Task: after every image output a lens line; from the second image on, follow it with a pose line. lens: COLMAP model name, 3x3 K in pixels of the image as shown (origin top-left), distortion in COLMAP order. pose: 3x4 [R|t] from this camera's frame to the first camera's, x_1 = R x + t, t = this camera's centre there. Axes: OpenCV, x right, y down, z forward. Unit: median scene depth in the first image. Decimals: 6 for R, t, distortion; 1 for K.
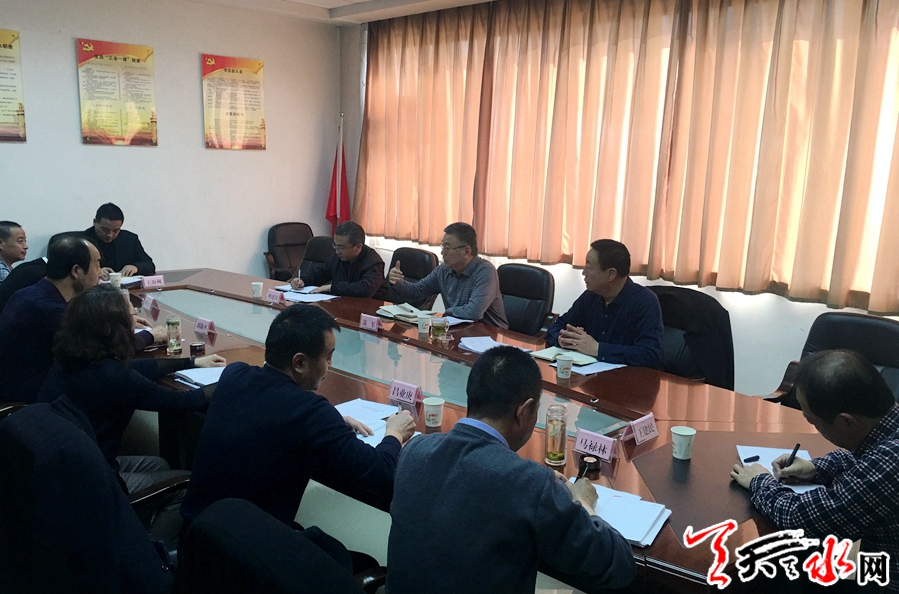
lens RADIAL K [[756.0, 0, 448.7], [0, 756.0, 298.7], [0, 0, 1]] dist [-0.011382, -0.022189]
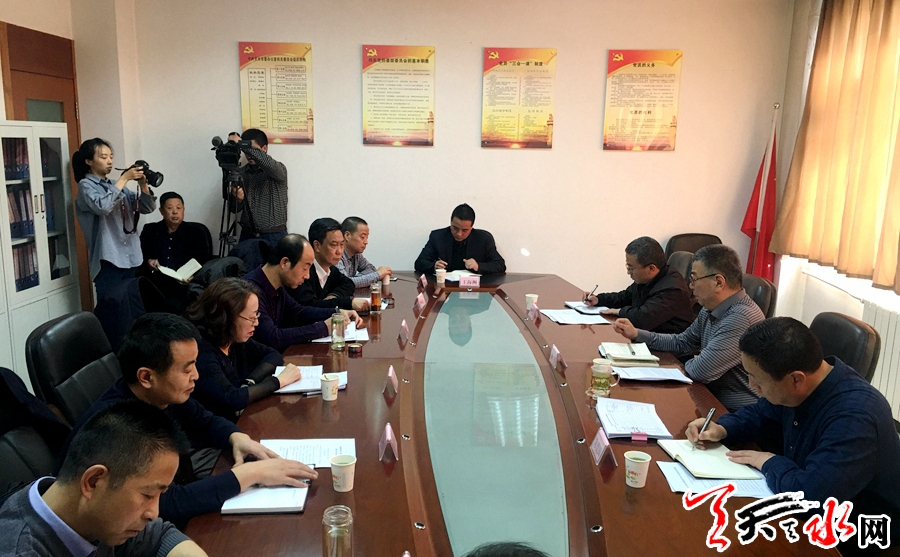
lens RADIAL K [[742.5, 0, 455.3], [0, 742.5, 306.3], [0, 0, 1]] dist [0.023278, -0.002667]
pose [[0.712369, 0.124408, -0.690690, 0.237867], [-0.123286, 0.991042, 0.051352, -0.031897], [0.690891, 0.048571, 0.721325, 0.220315]]
